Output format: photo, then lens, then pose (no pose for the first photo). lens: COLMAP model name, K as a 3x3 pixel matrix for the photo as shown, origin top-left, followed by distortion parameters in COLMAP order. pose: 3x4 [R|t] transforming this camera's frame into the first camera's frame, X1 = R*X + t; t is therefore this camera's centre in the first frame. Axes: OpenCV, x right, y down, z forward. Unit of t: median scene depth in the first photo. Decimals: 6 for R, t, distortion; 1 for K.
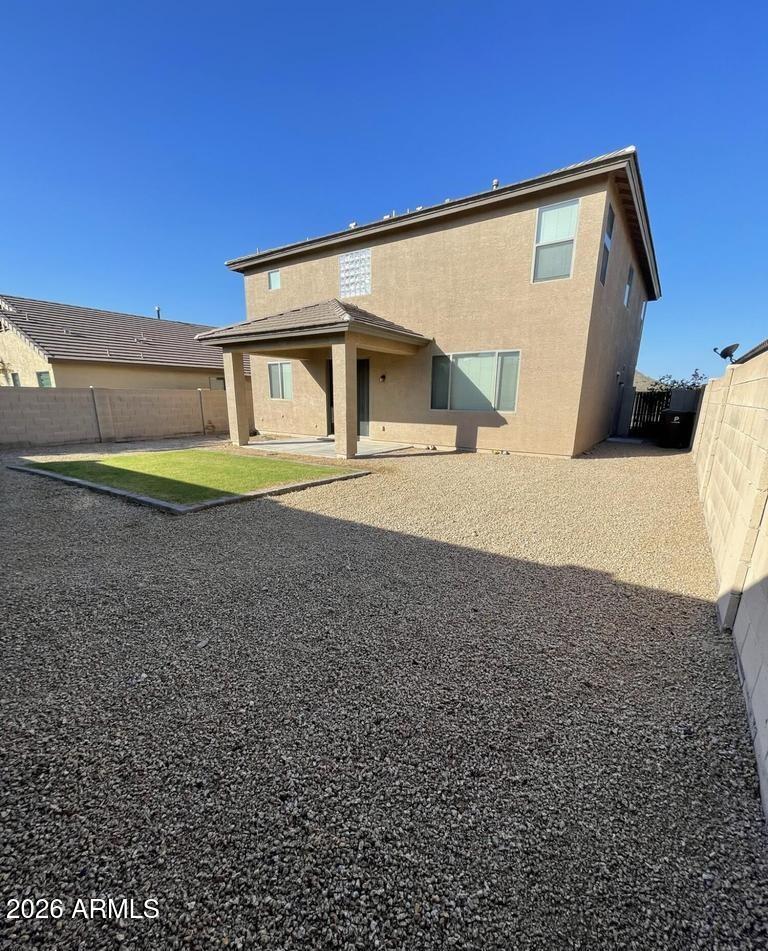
lens RADIAL K [[414.1, 0, 383.4], [0, 414.1, 507.3], [0, 0, 1]] dist [-0.001951, -0.000168]
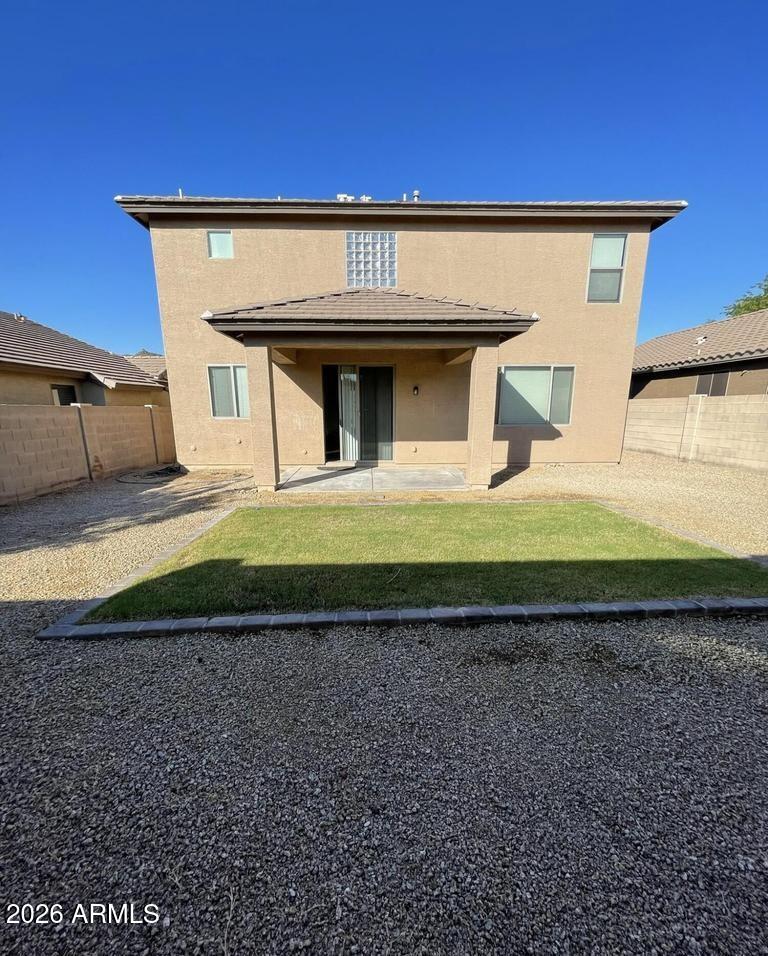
lens RADIAL K [[410.7, 0, 383.8], [0, 410.7, 507.7], [0, 0, 1]] dist [0.000550, 0.000065]
pose [[0.800634, -0.152025, 0.579546, -0.614946], [0.167218, 0.985536, 0.027514, -0.117743], [-0.575346, 0.074882, 0.814475, 0.399137]]
